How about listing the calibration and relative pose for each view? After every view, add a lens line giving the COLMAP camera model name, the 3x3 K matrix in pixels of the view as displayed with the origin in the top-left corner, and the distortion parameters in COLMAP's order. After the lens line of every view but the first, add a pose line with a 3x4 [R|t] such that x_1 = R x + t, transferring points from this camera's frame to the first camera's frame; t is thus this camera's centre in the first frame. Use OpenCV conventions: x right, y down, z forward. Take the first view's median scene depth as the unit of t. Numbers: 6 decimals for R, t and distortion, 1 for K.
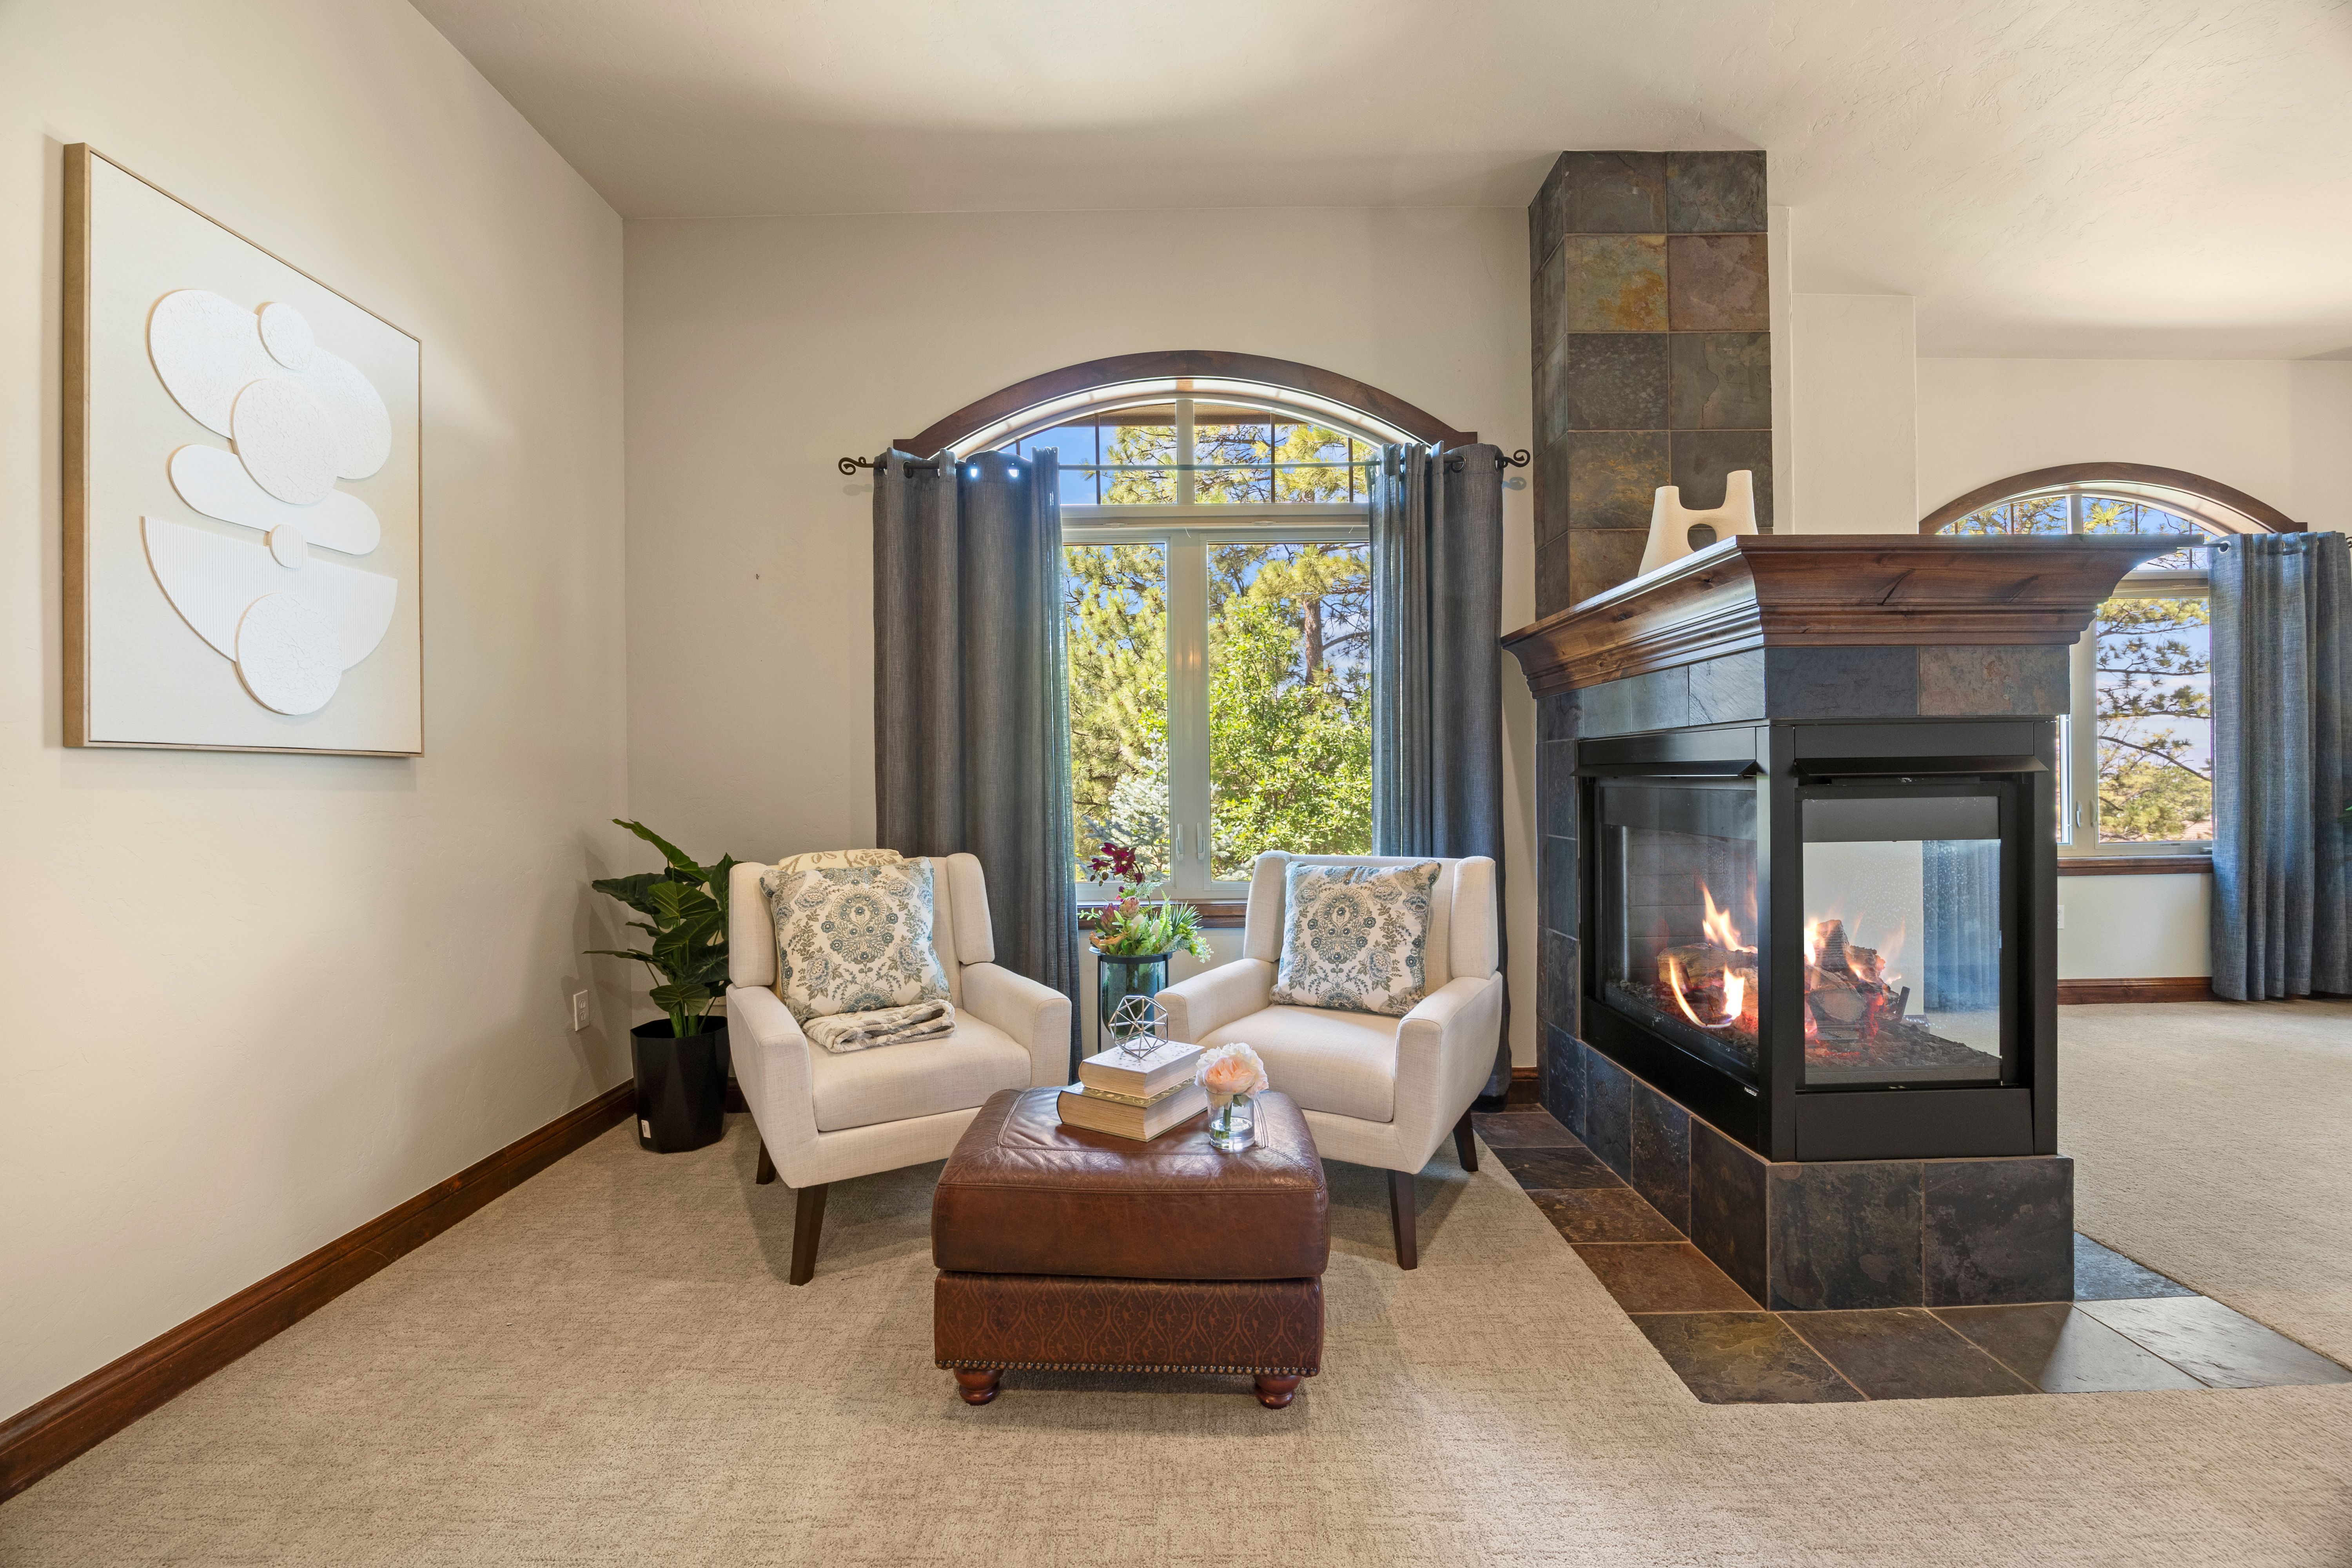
lens RADIAL K [[985.7, 0, 1176.0], [0, 985.7, 784.0], [0, 0, 1]] dist [-0.022340, 0.000175]
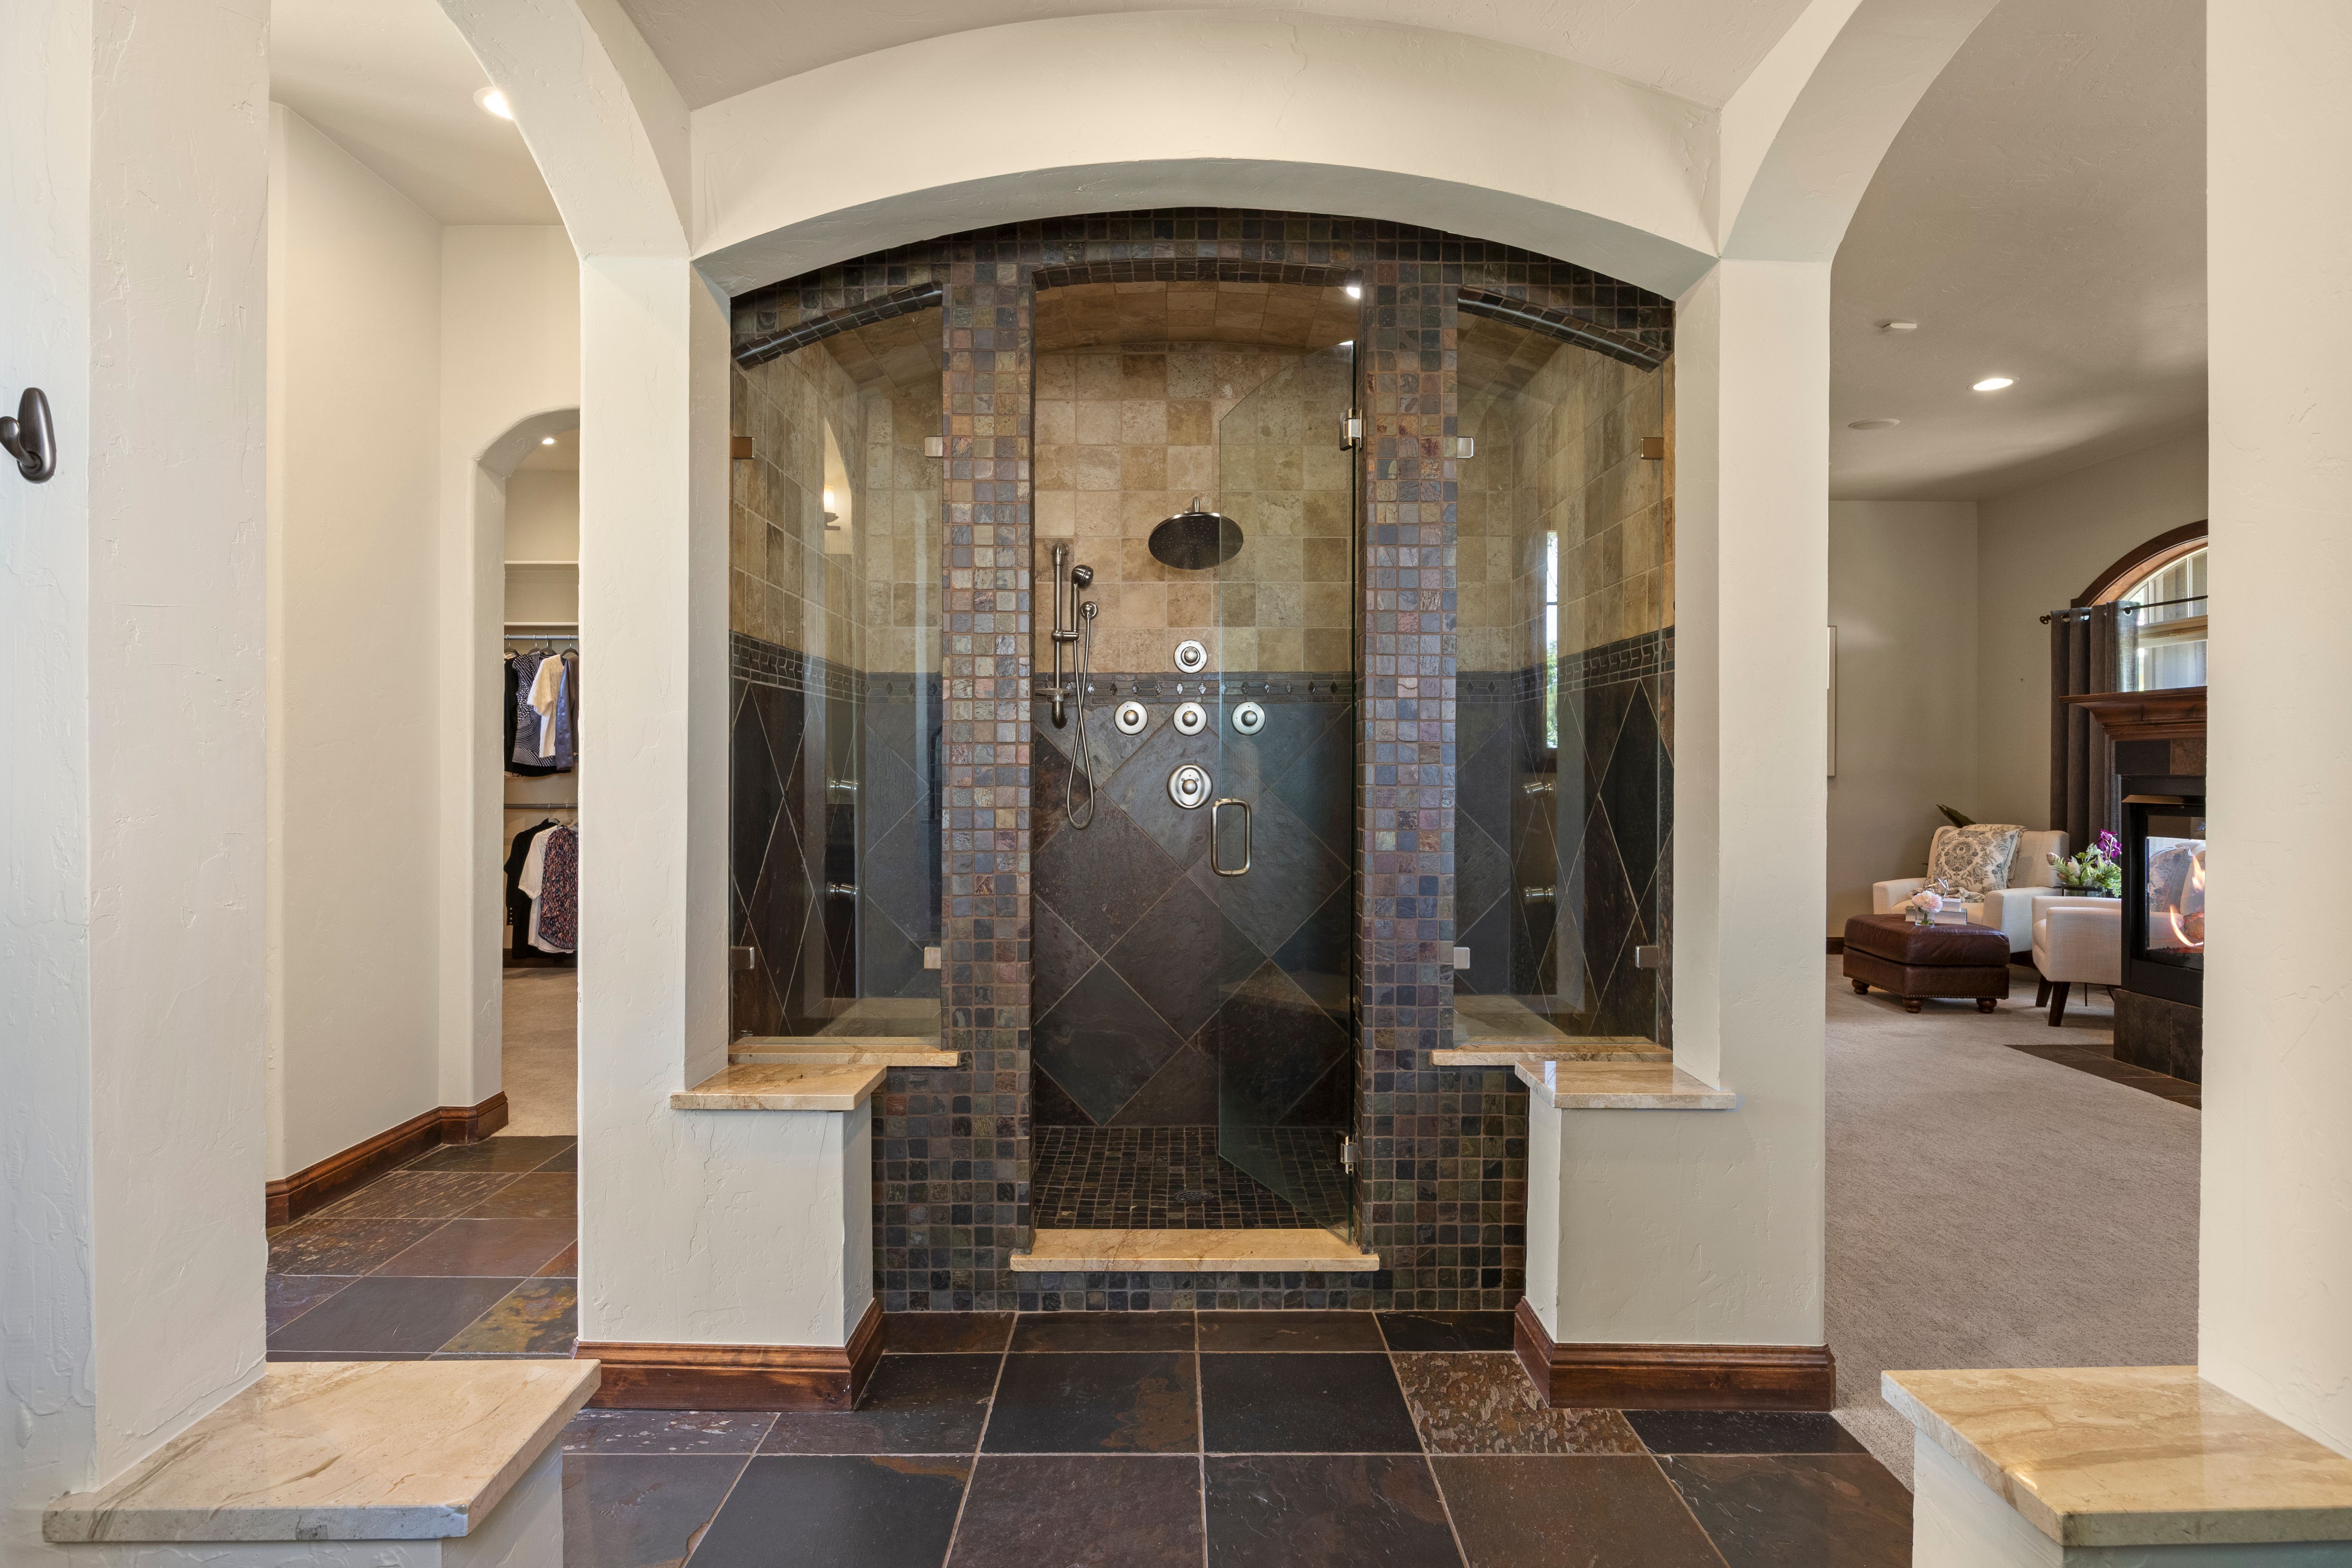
lens RADIAL K [[1278.5, 0, 1171.9], [0, 1278.5, 775.6], [0, 0, 1]] dist [-0.003122, -0.000662]
pose [[-0.003402, 0.019862, -0.999797, 2.987206], [-0.006083, 0.999784, 0.019882, -0.098203], [0.999976, 0.006149, -0.003281, -0.910491]]
